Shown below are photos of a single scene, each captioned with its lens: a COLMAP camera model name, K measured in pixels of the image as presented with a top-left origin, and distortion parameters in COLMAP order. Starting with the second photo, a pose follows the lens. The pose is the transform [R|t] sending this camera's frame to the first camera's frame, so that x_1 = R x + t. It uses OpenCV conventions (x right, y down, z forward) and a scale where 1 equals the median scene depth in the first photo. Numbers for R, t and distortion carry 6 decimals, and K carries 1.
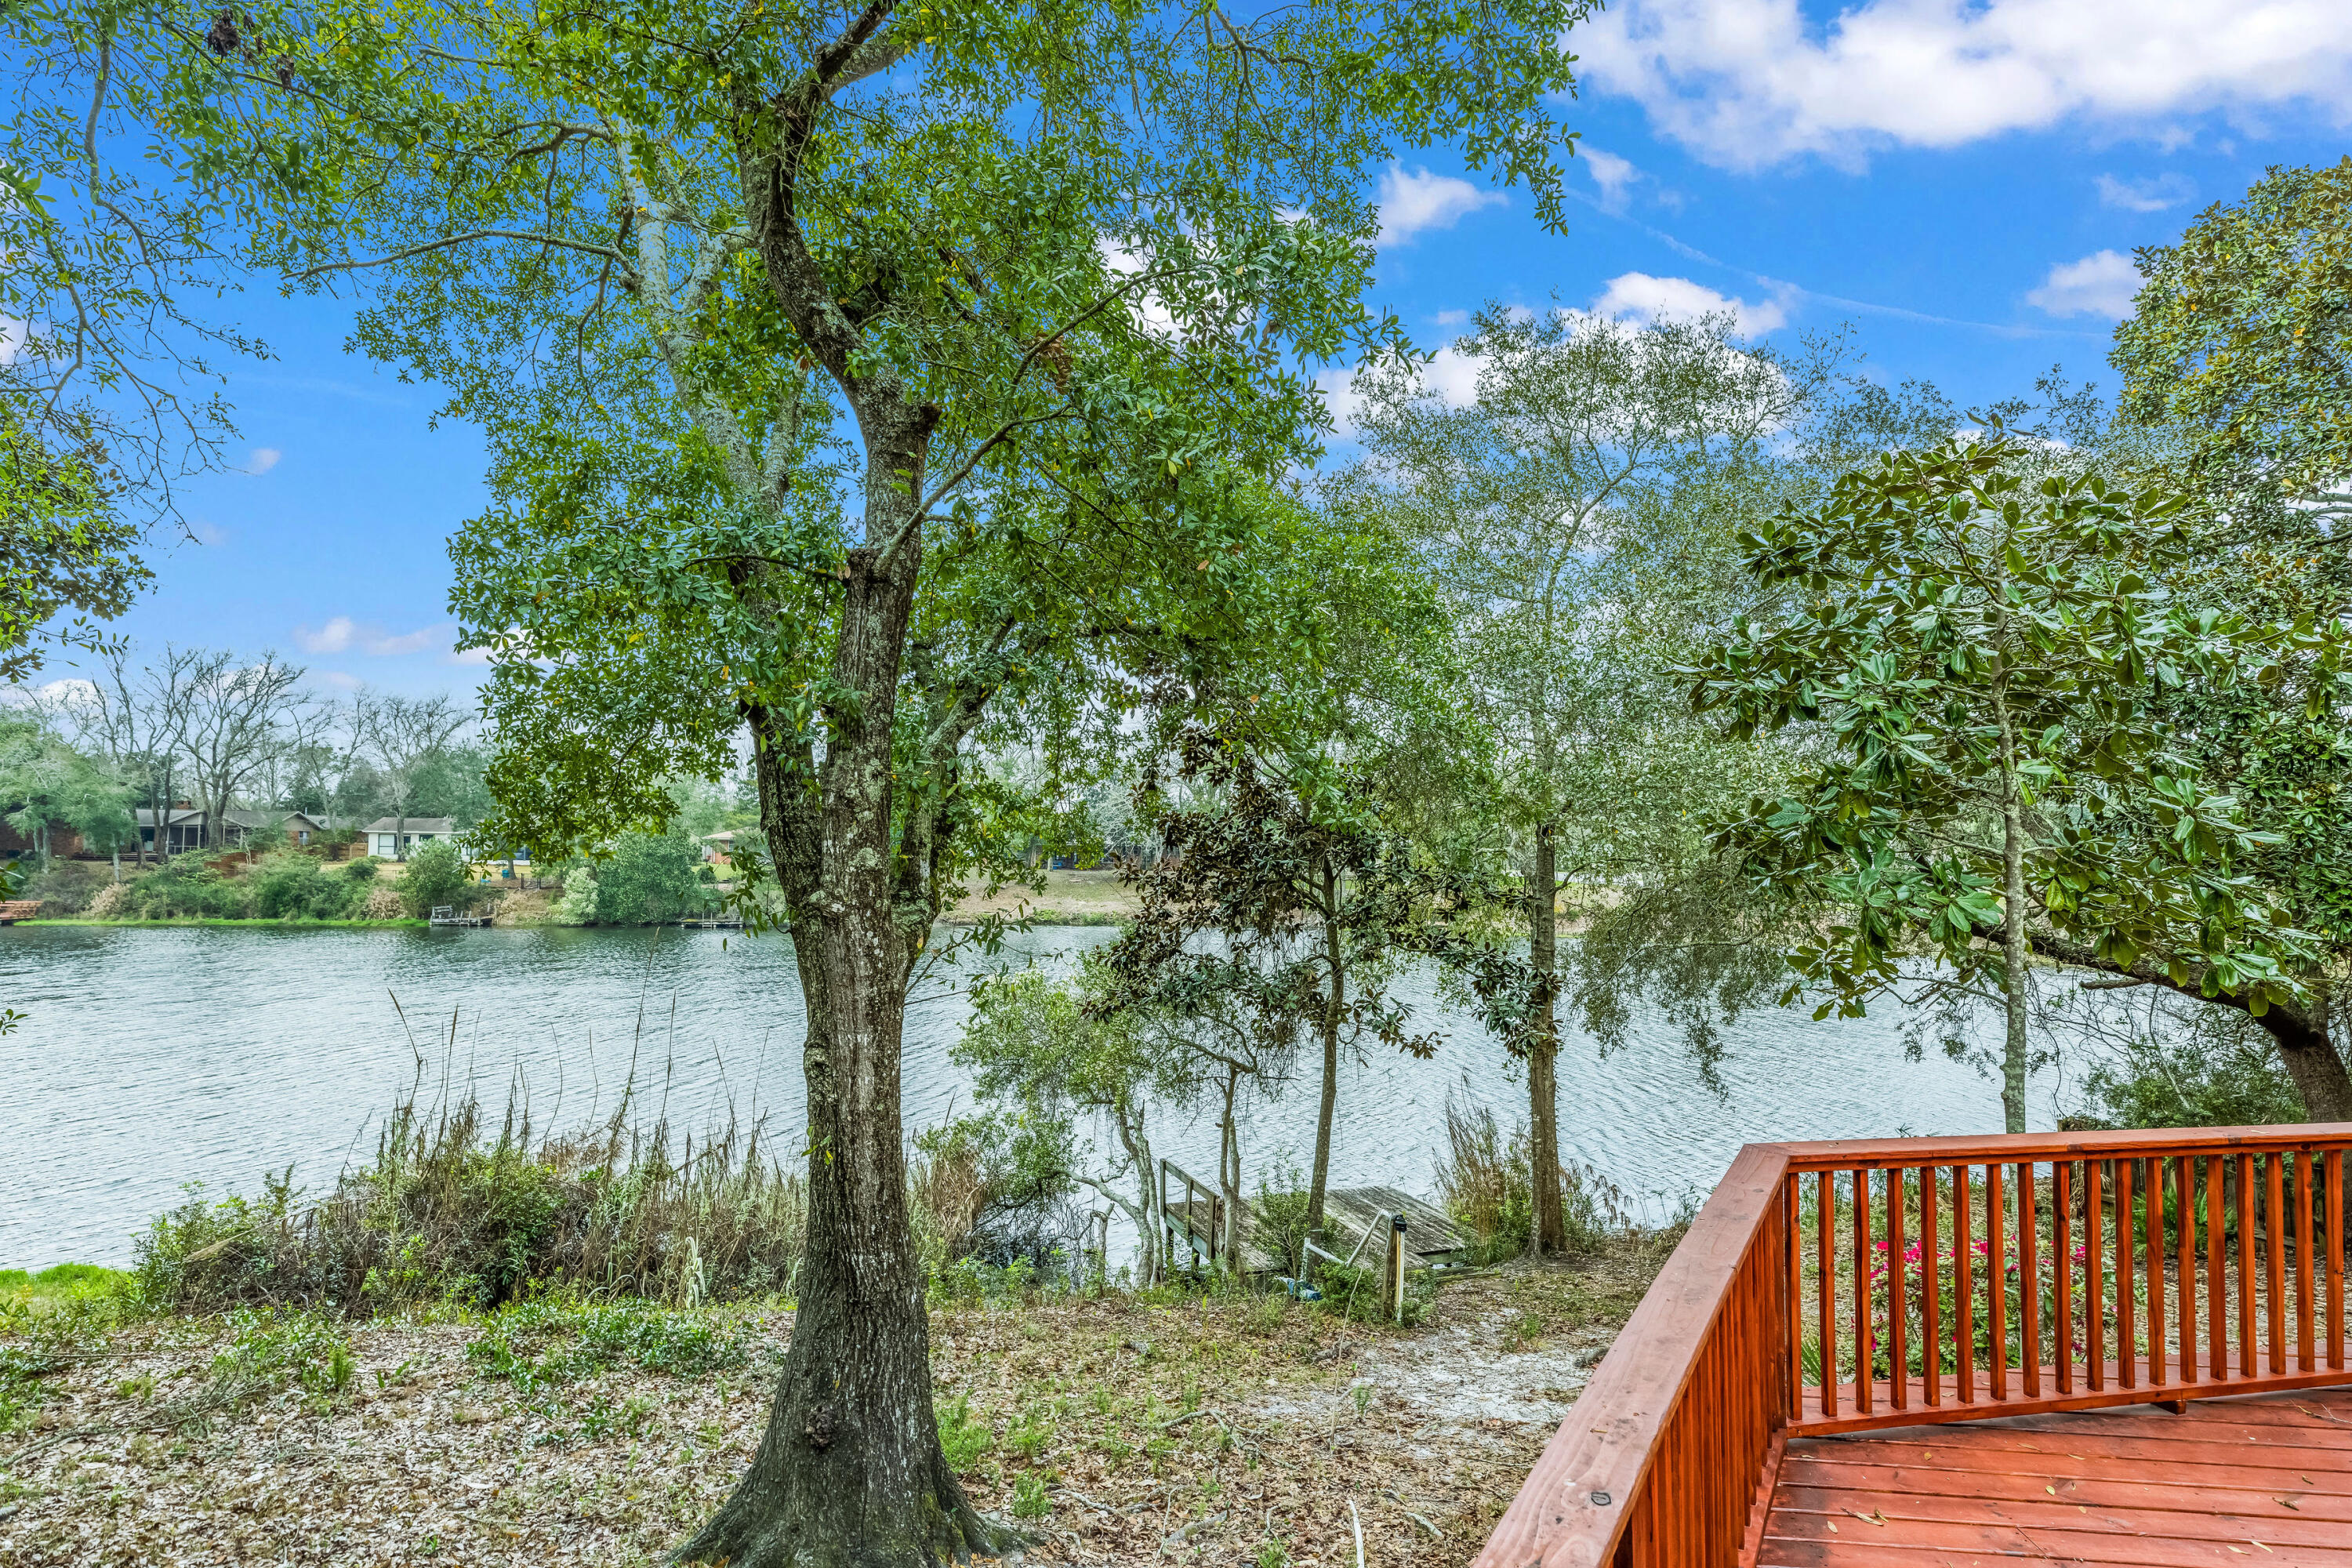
lens RADIAL K [[1252.6, 0, 1169.0], [0, 1252.6, 774.9], [0, 0, 1]] dist [0.005280, -0.001778]
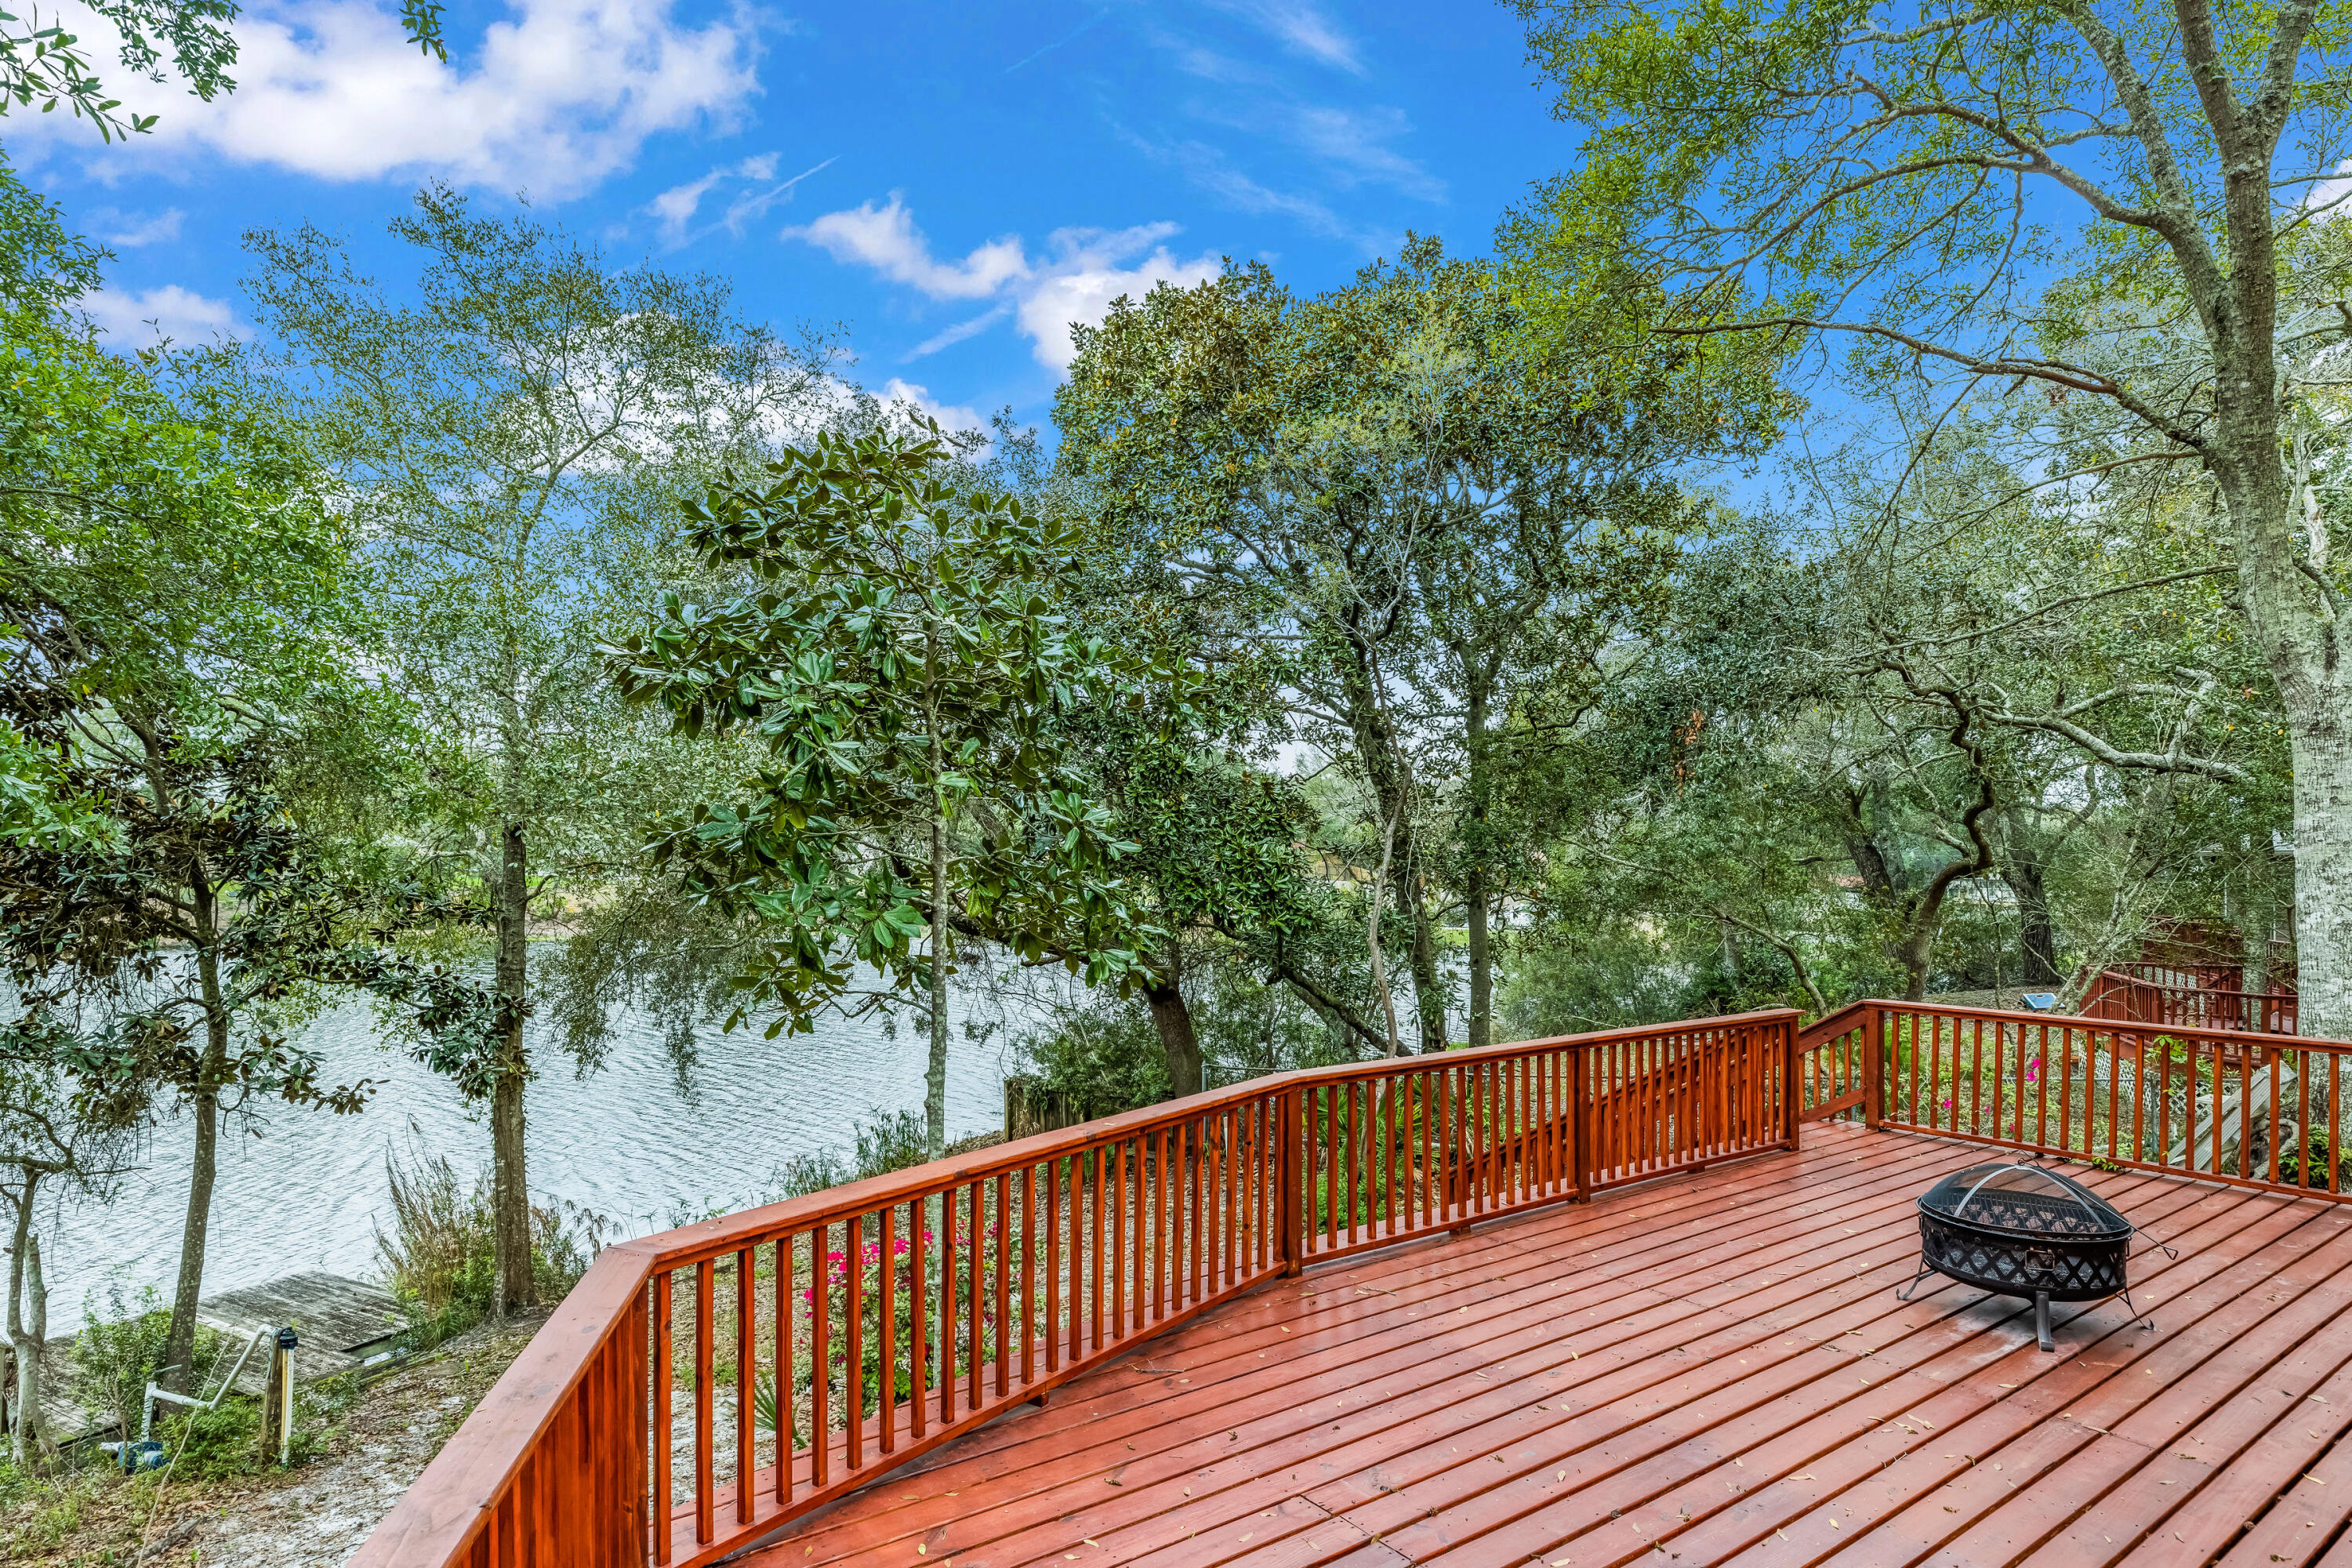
lens RADIAL K [[1252.6, 0, 1169.0], [0, 1252.6, 774.9], [0, 0, 1]] dist [0.005280, -0.001778]
pose [[0.747920, 0.023986, 0.663356, 0.122037], [-0.029413, 0.999563, -0.002981, -0.008879], [-0.663137, -0.017281, 0.748298, 0.110595]]
